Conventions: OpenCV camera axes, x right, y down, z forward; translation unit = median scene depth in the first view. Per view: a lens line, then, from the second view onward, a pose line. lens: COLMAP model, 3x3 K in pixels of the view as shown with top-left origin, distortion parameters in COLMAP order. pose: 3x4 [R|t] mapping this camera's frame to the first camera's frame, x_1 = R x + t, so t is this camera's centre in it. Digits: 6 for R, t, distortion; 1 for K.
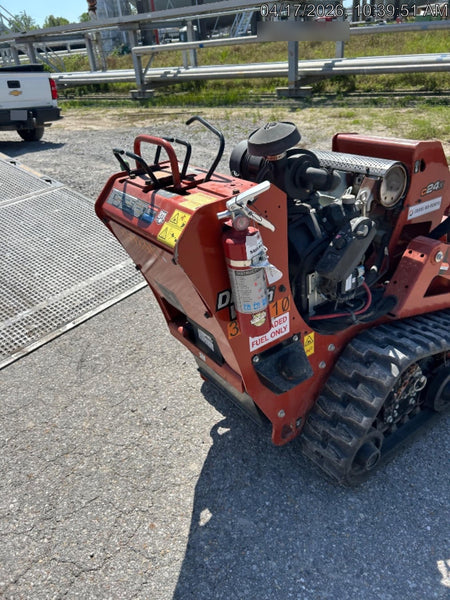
lens RADIAL K [[464.3, 0, 221.6], [0, 464.3, 305.6], [0, 0, 1]] dist [0.045457, -0.056901]
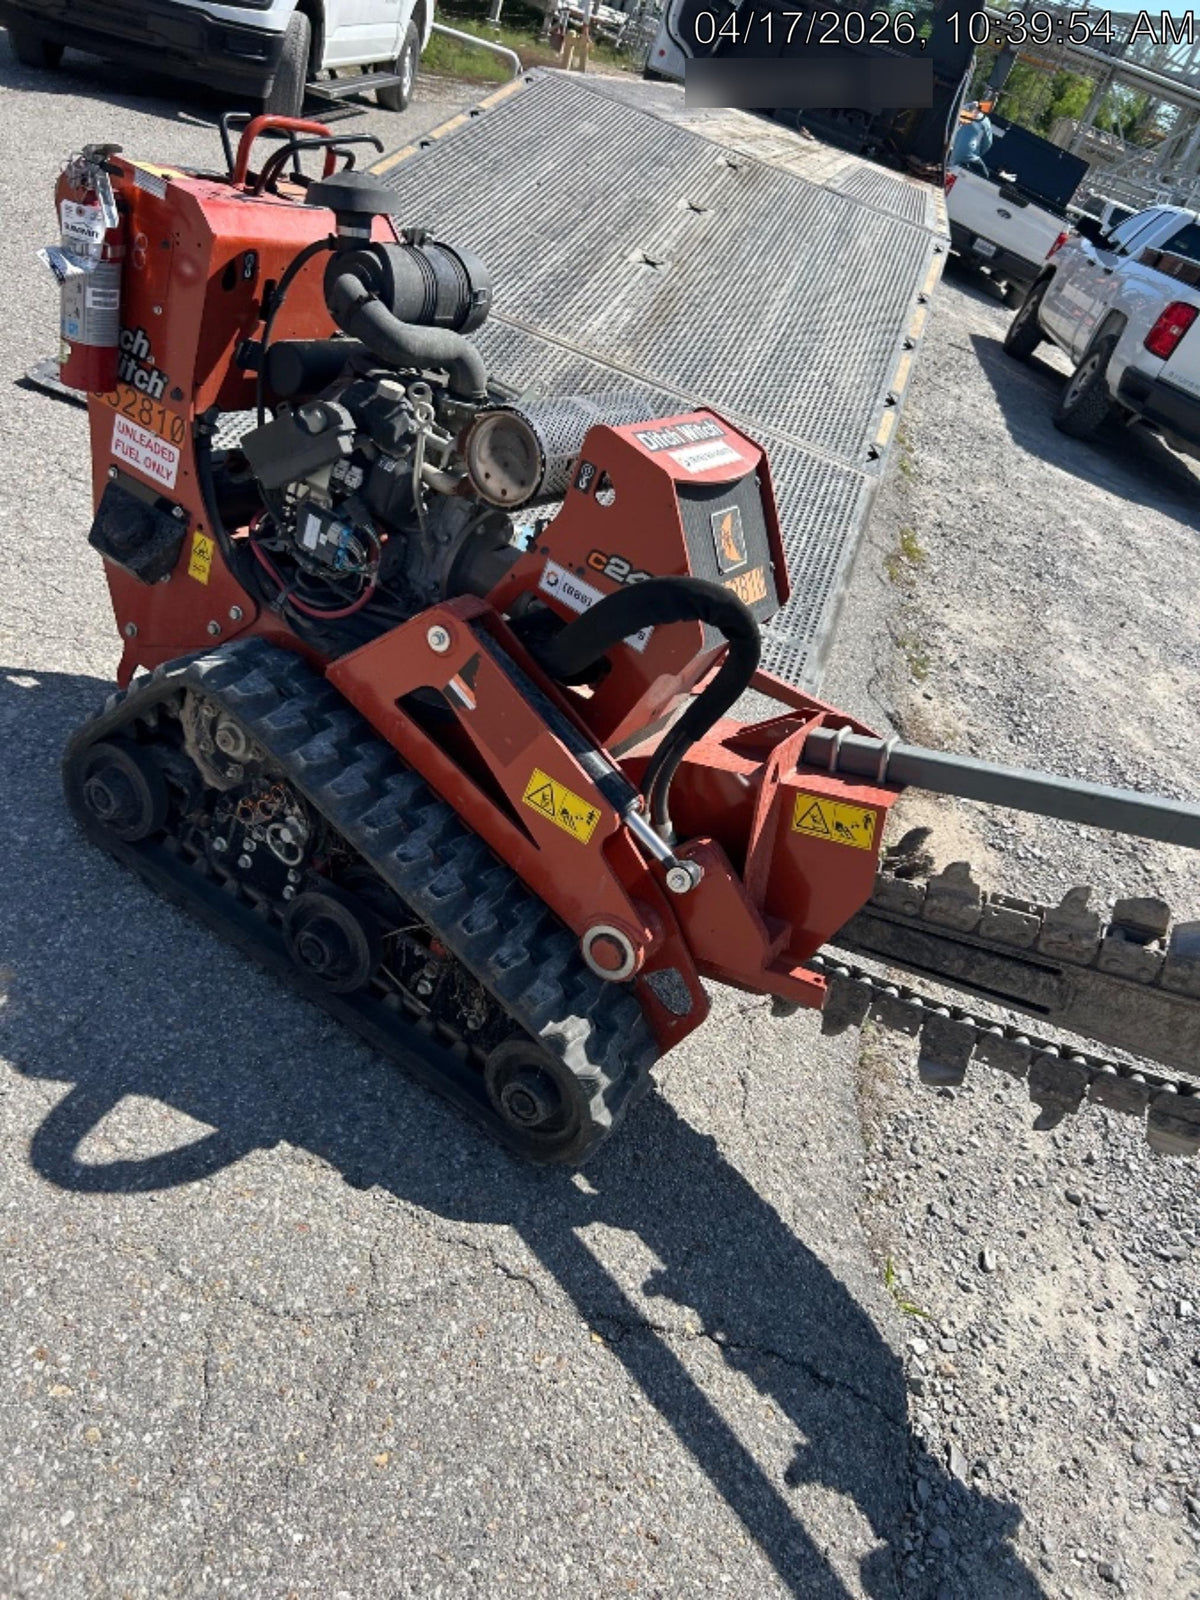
lens RADIAL K [[1238.2, 0, 594.8], [0, 1238.2, 790.2], [0, 0, 1]] dist [0.045457, -0.056901]
pose [[0.348424, 0.663052, -0.662543, 1.279292], [-0.740208, 0.628279, 0.239494, -0.371348], [0.575059, 0.406974, 0.709704, 0.300921]]
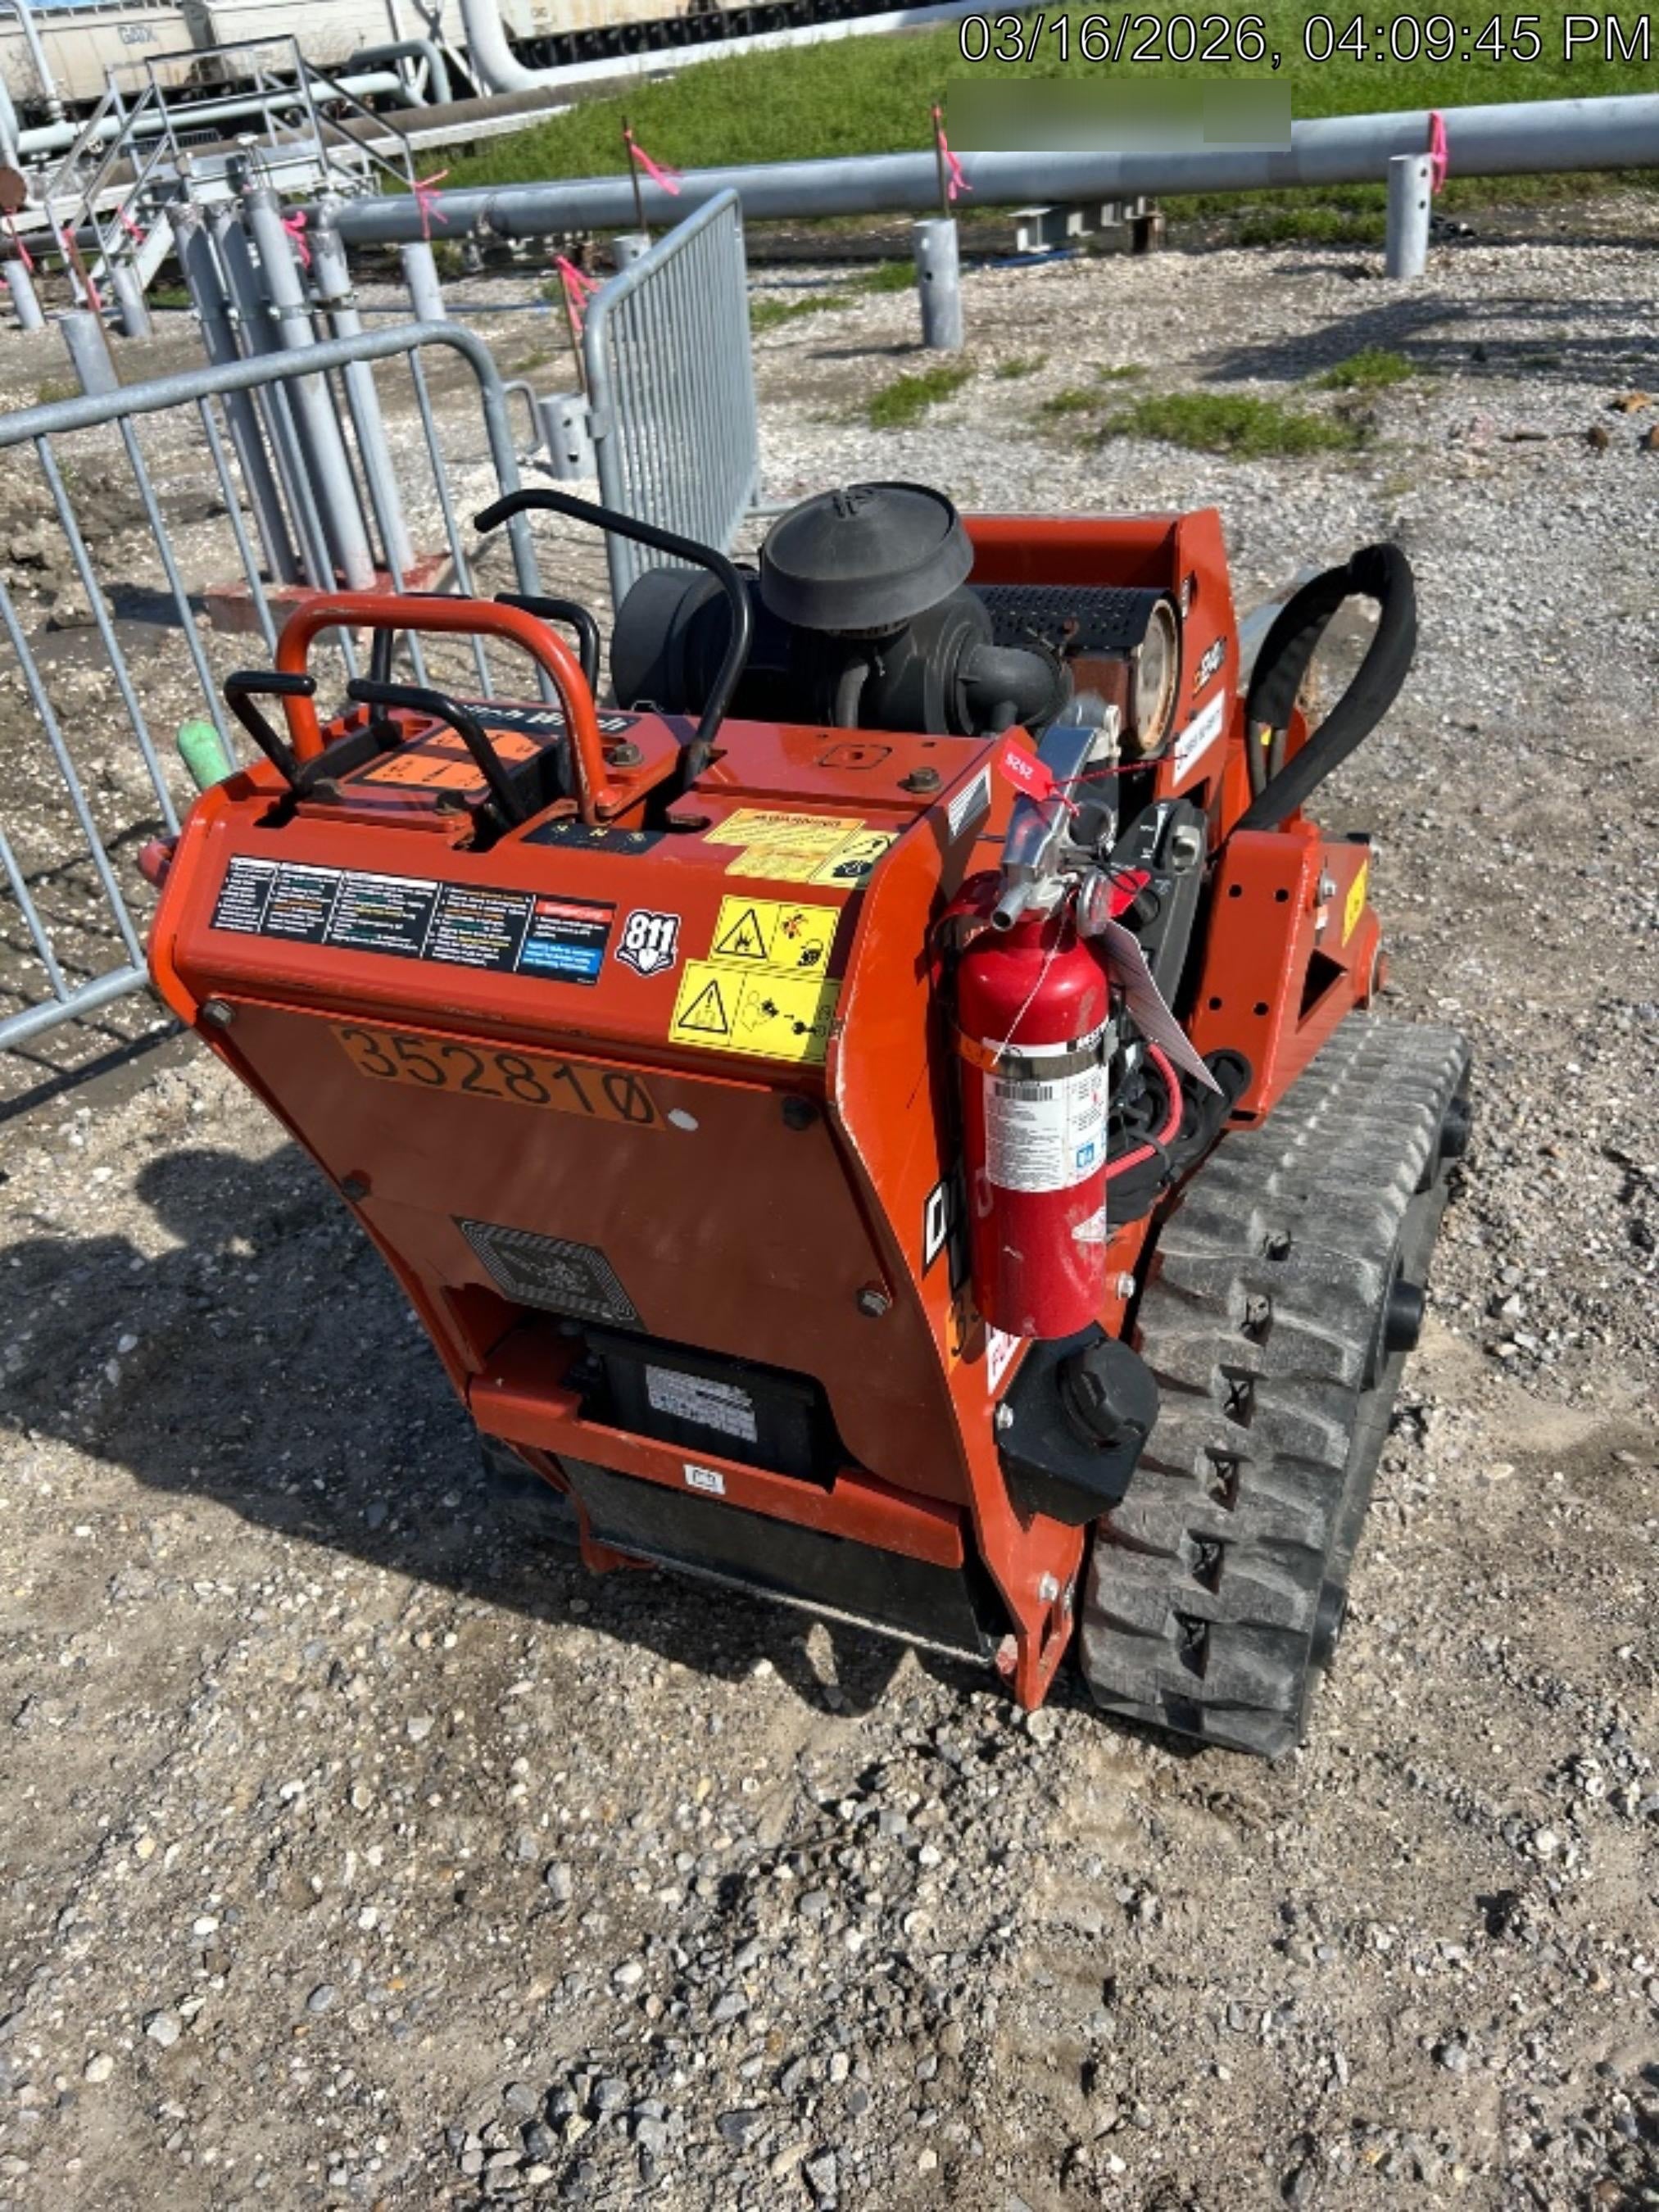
lens RADIAL K [[1711.8, 0, 828.4], [0, 1711.8, 1115.6], [0, 0, 1]] dist [0.045457, -0.056901]
pose [[0.871684, -0.242859, 0.425660, -0.286157], [0.249890, 0.967438, 0.040233, -0.080239], [-0.421571, 0.071298, 0.903988, 0.144003]]
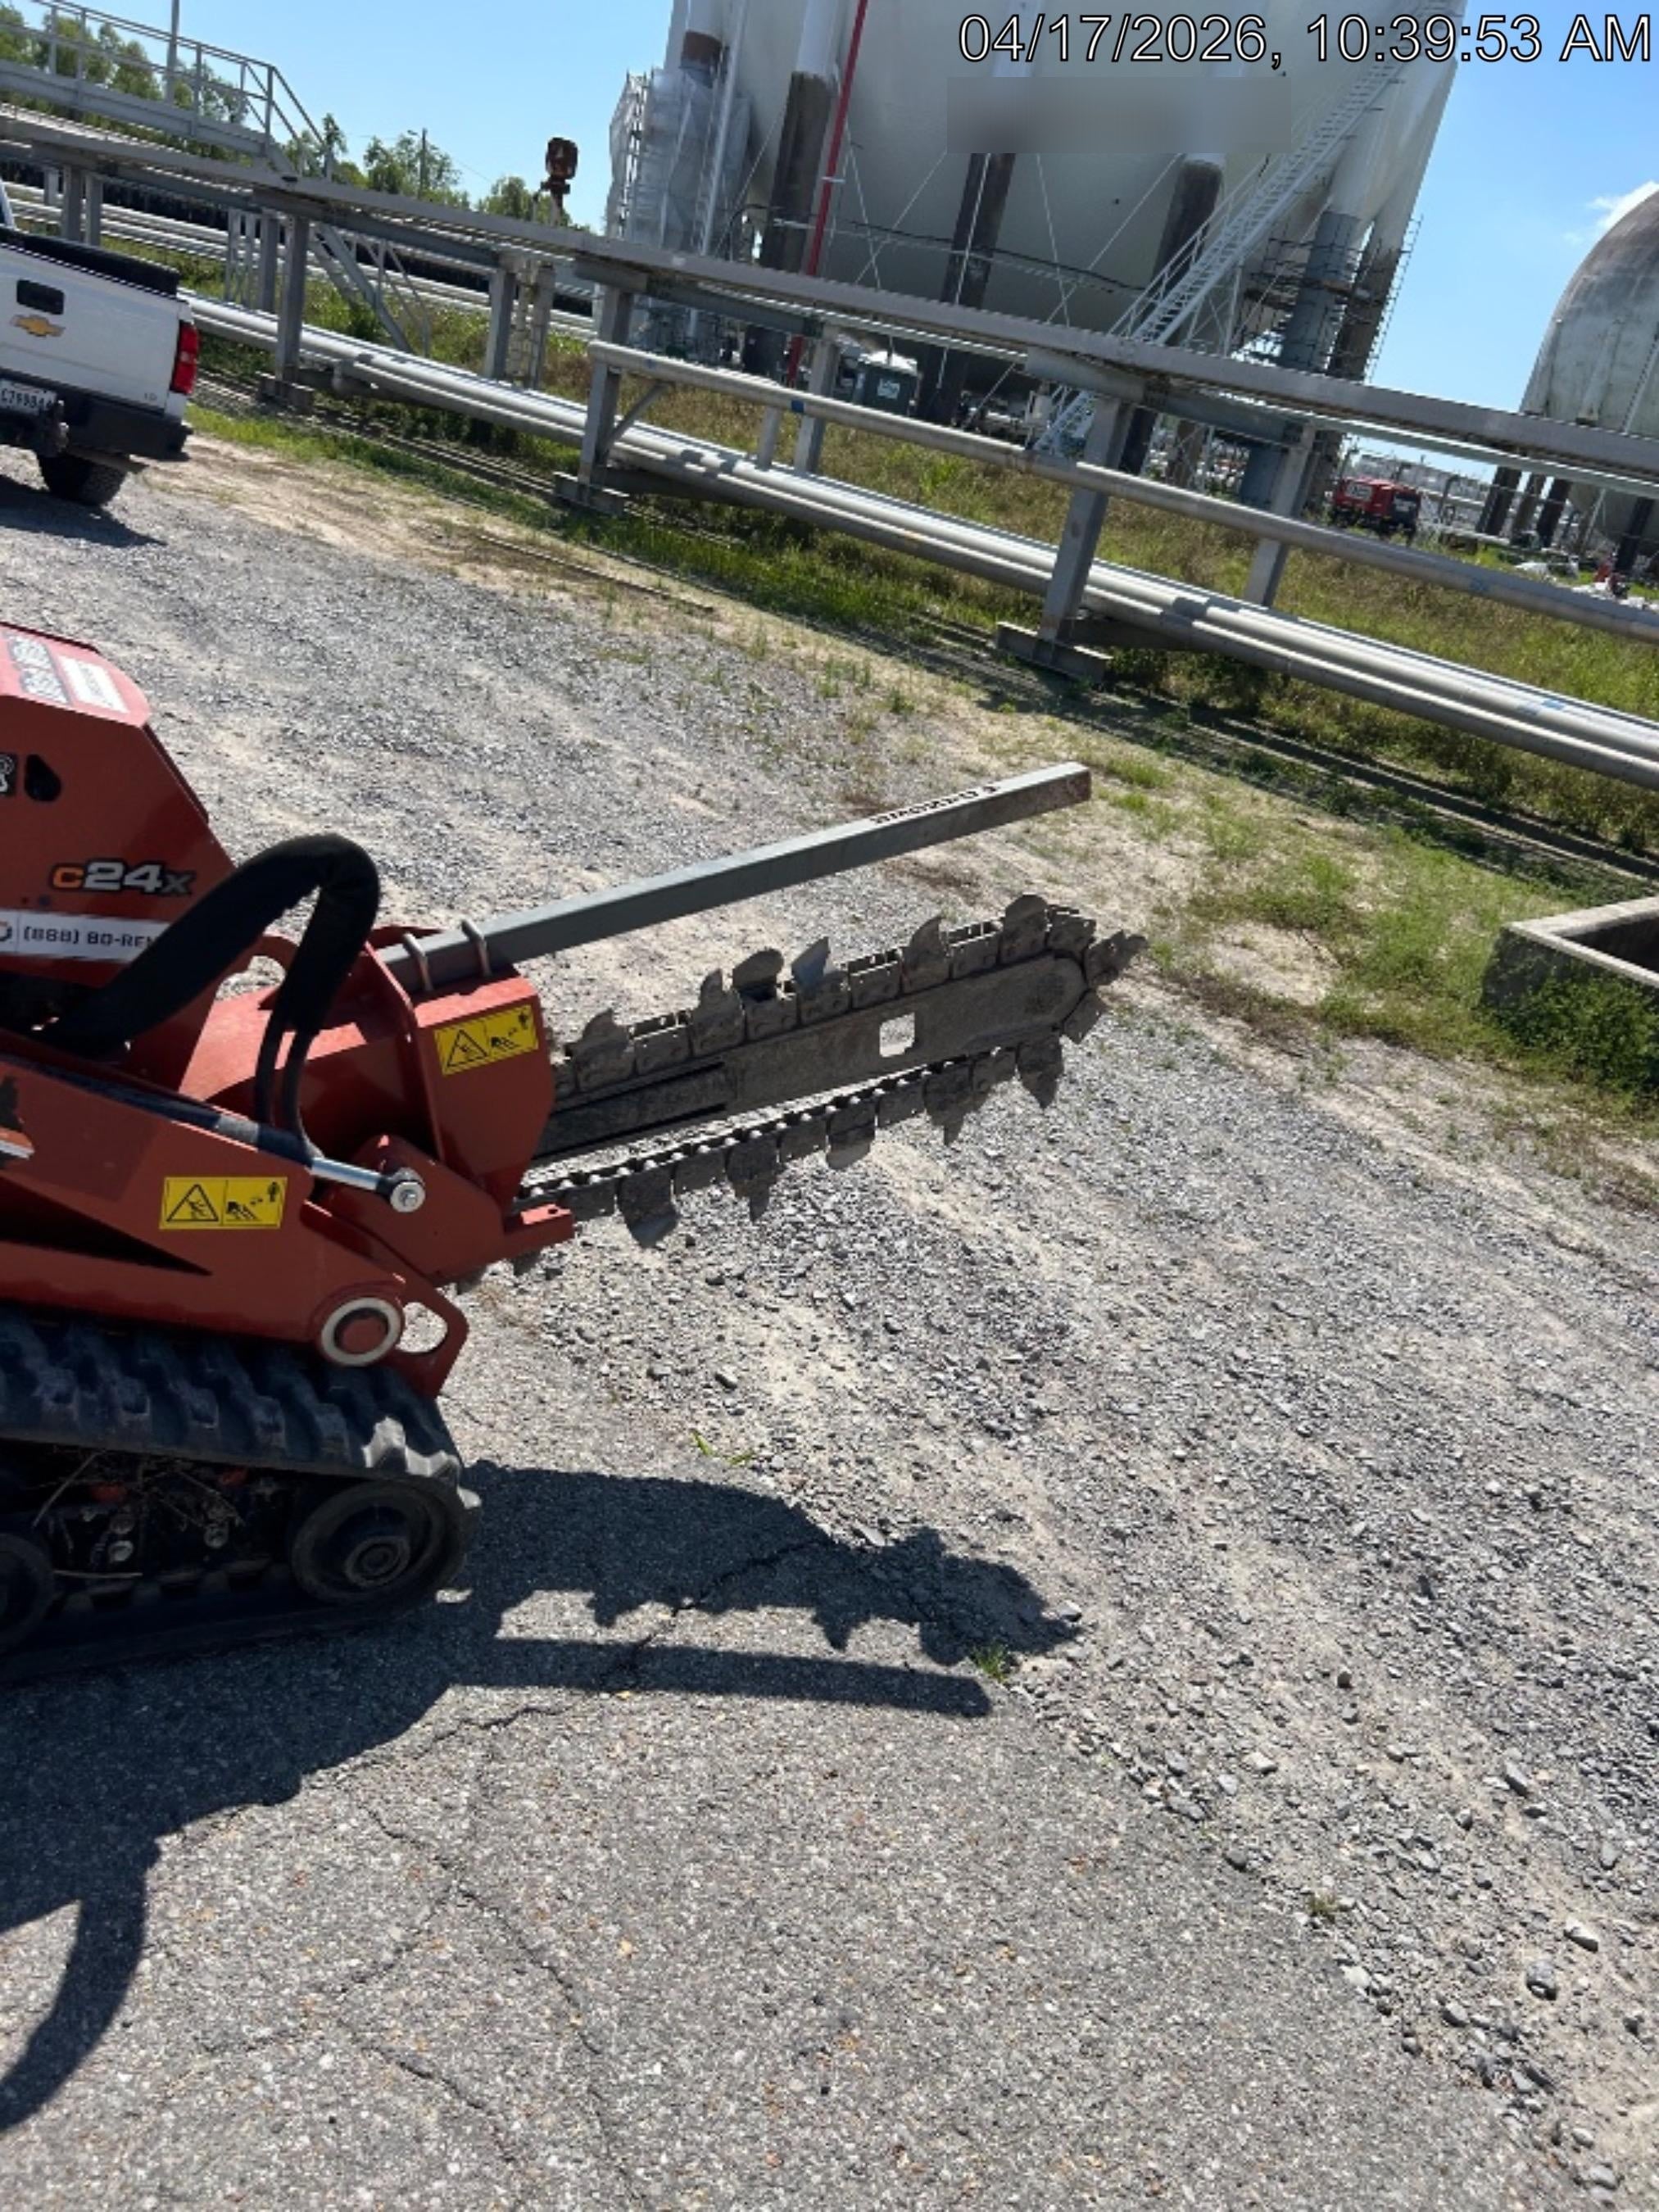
lens RADIAL K [[1711.8, 0, 858.8], [0, 1711.8, 1101.6], [0, 0, 1]] dist [0.045457, -0.056901]
pose [[0.946259, 0.323396, -0.002854, 0.927087], [-0.320805, 0.937487, -0.134919, -0.125718], [-0.040957, 0.128584, 0.990852, -0.041831]]
